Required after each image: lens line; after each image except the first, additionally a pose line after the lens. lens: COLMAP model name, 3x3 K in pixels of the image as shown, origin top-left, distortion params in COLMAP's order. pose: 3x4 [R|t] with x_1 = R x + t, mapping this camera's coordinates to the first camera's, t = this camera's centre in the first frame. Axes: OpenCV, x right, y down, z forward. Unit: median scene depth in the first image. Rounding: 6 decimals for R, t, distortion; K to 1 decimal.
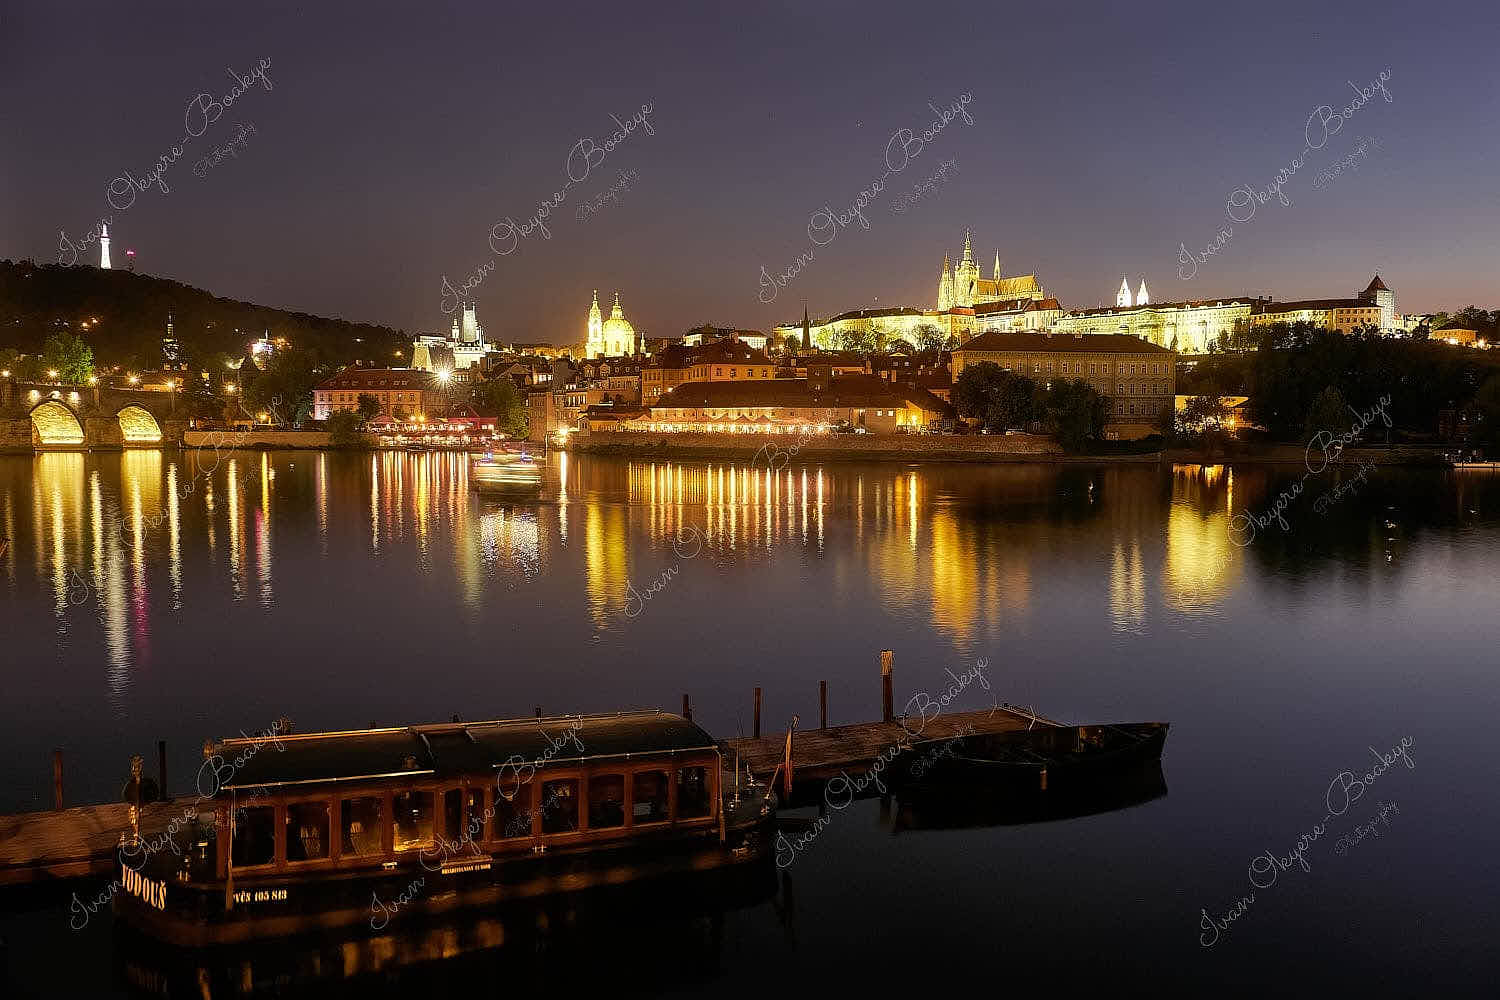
lens RADIAL K [[1196.3, 0, 749.8], [0, 1196.3, 498.8], [0, 0, 1]] dist [-0.011431, -0.000268]
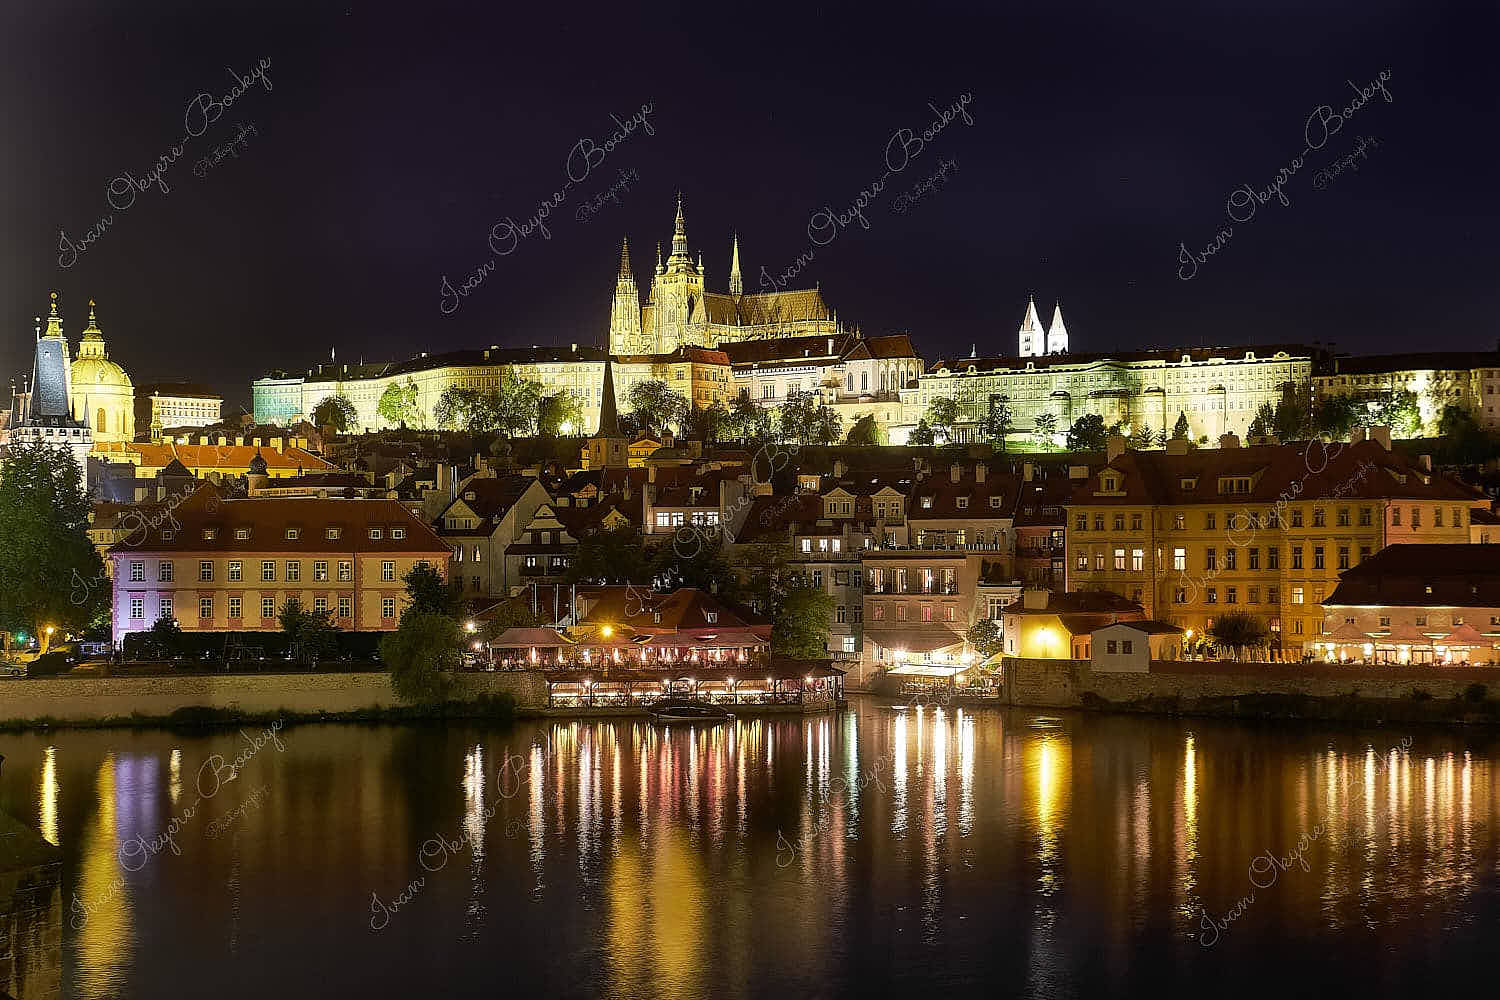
lens RADIAL K [[2346.7, 0, 749.8], [0, 2346.7, 500.3], [0, 0, 1]] dist [0.009713, 0.000000]
pose [[0.934498, 0.000276, 0.355970, -0.181338], [0.031848, 0.995925, -0.084379, -0.016111], [-0.354542, 0.090189, 0.930680, 0.102828]]
